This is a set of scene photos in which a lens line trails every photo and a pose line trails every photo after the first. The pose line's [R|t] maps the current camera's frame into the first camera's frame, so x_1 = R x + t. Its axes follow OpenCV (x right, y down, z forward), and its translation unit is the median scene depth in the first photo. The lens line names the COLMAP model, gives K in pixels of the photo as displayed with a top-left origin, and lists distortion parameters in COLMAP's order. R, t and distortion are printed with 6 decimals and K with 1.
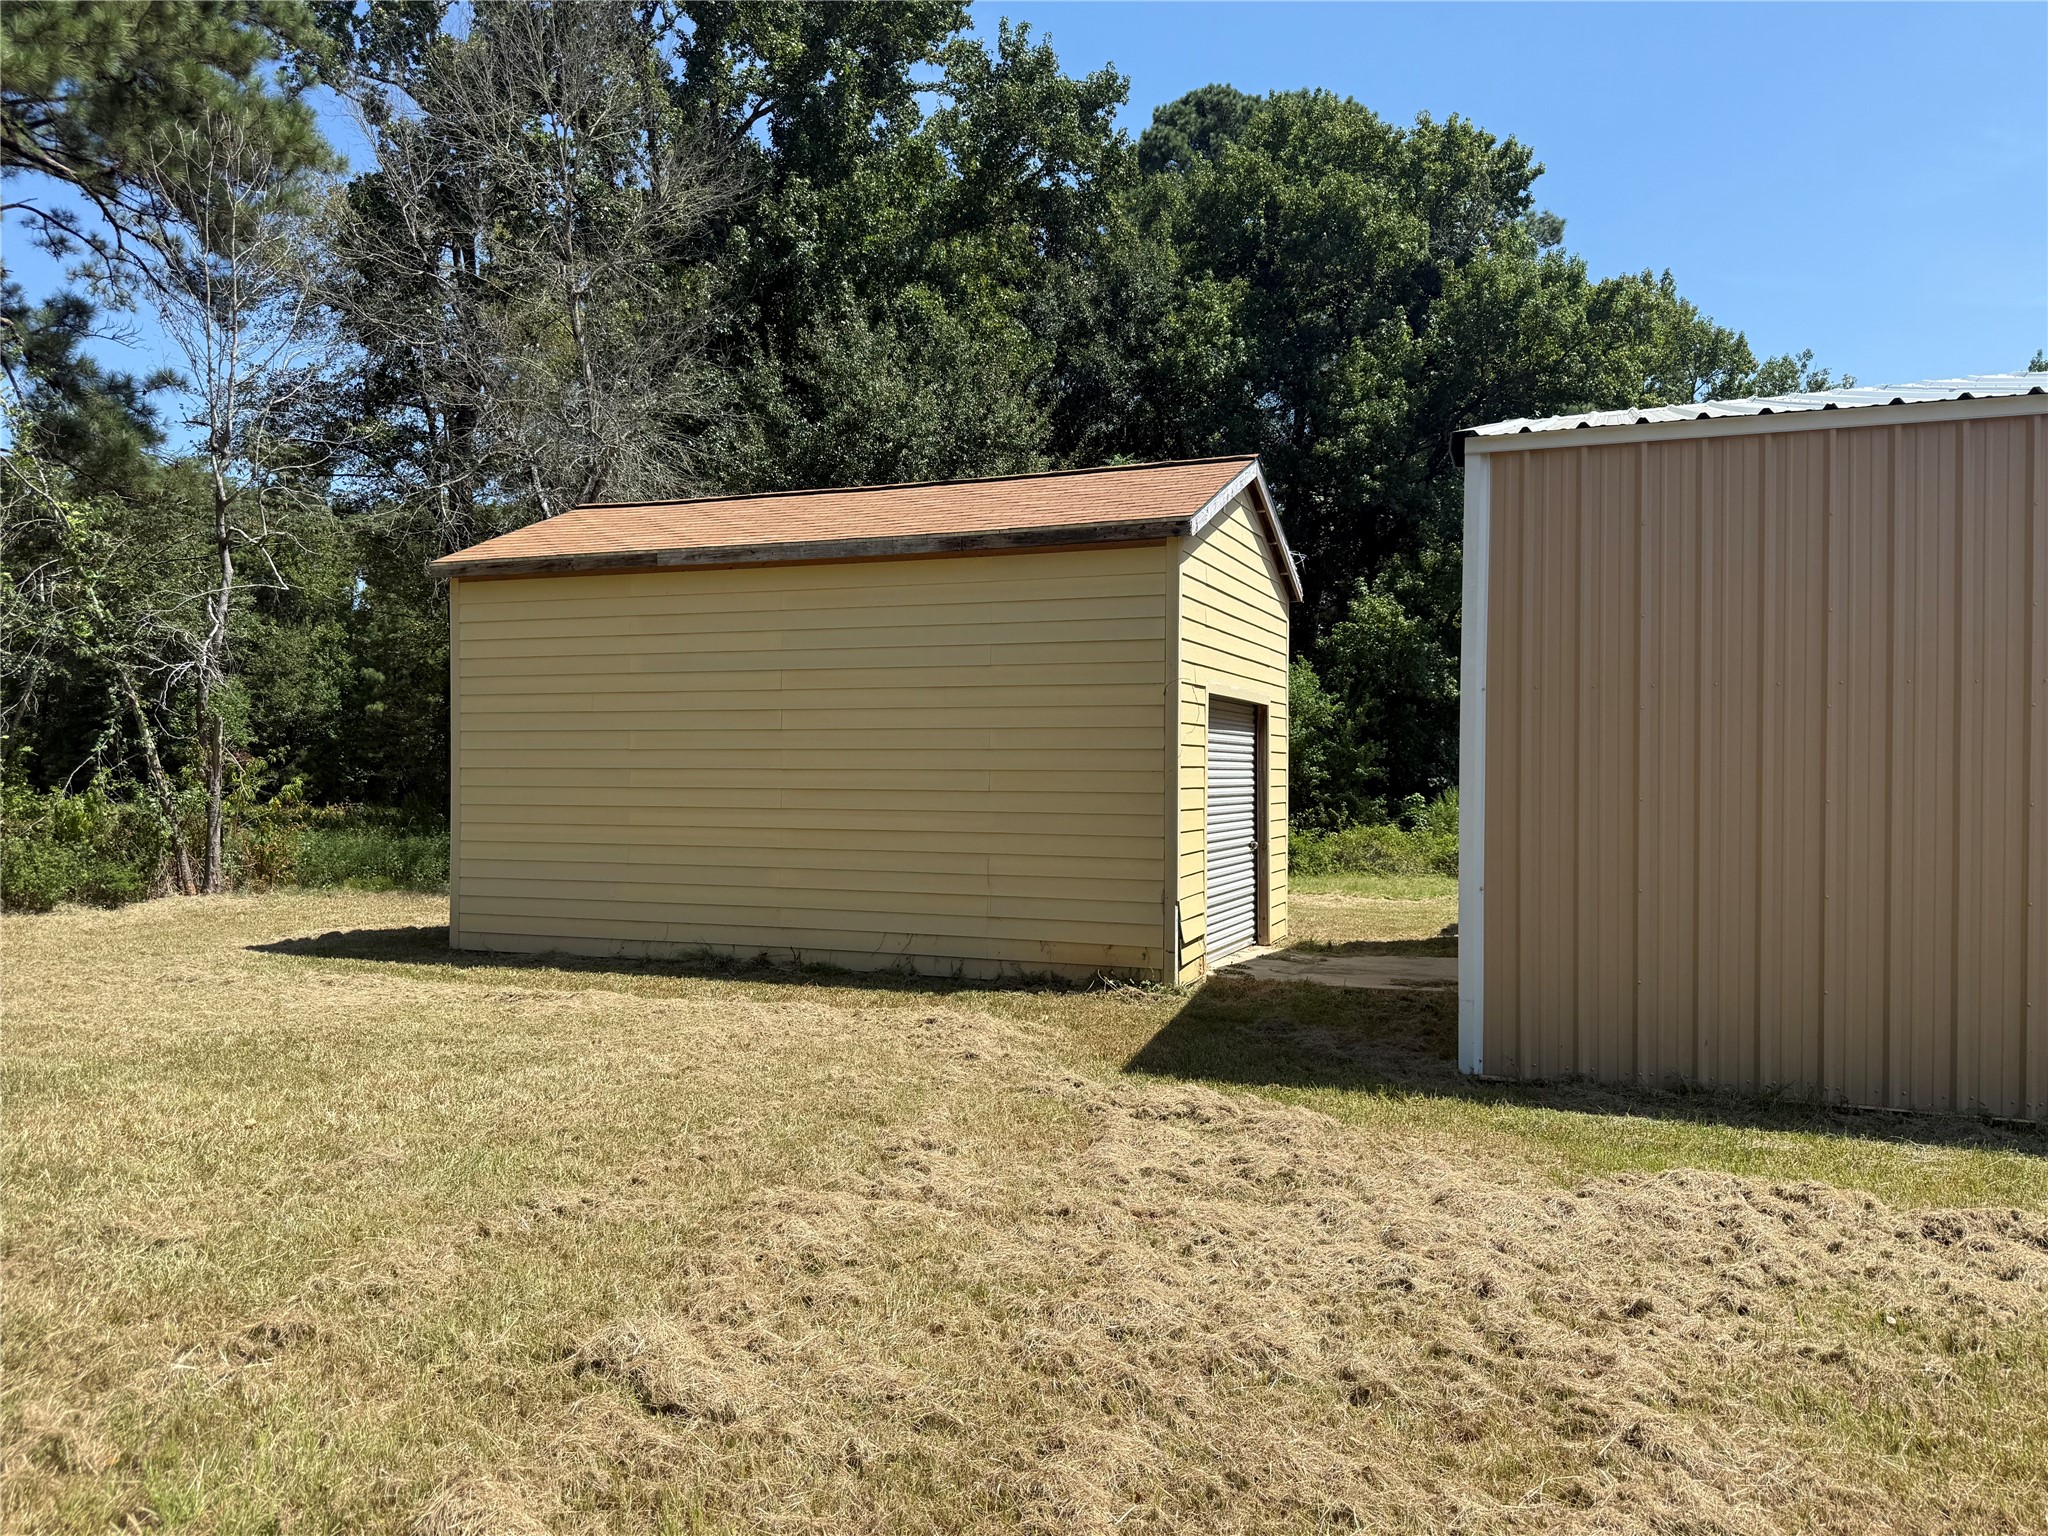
lens RADIAL K [[1436.2, 0, 1022.9], [0, 1436.2, 767.3], [0, 0, 1]] dist [-0.003352, -0.001578]
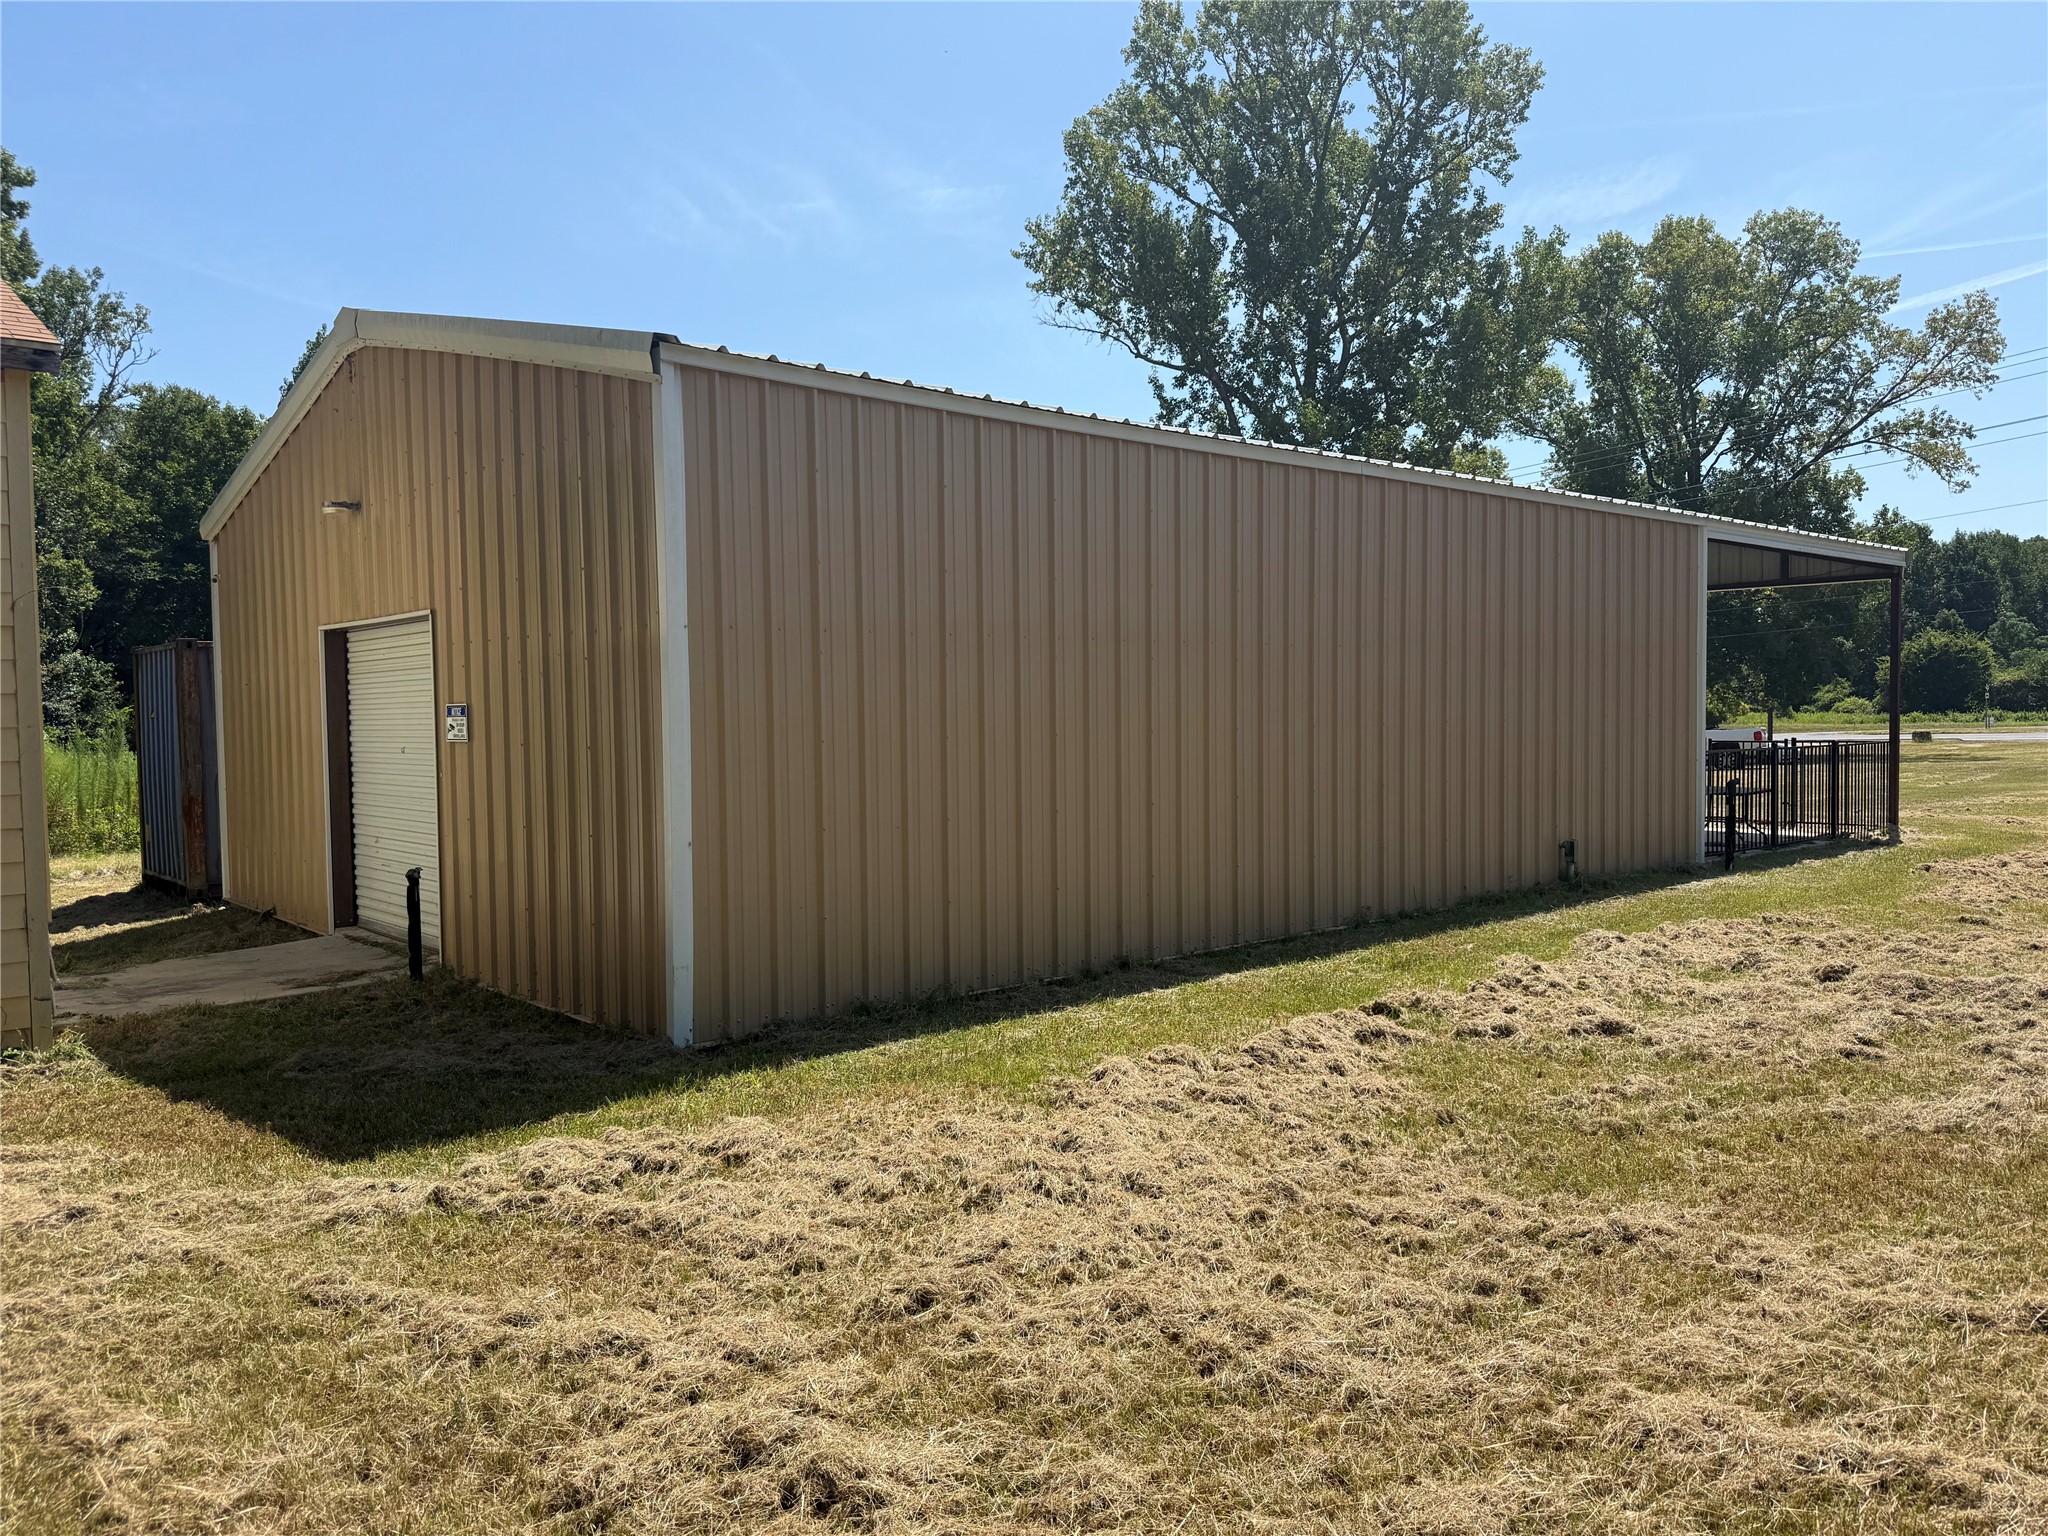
lens RADIAL K [[1436.2, 0, 1022.7], [0, 1436.2, 766.3], [0, 0, 1]] dist [-0.003352, -0.001578]
pose [[0.420241, -0.055203, 0.905732, -0.437373], [0.022256, 0.998475, 0.050529, -0.007117], [-0.907140, -0.001077, 0.420828, 0.442464]]
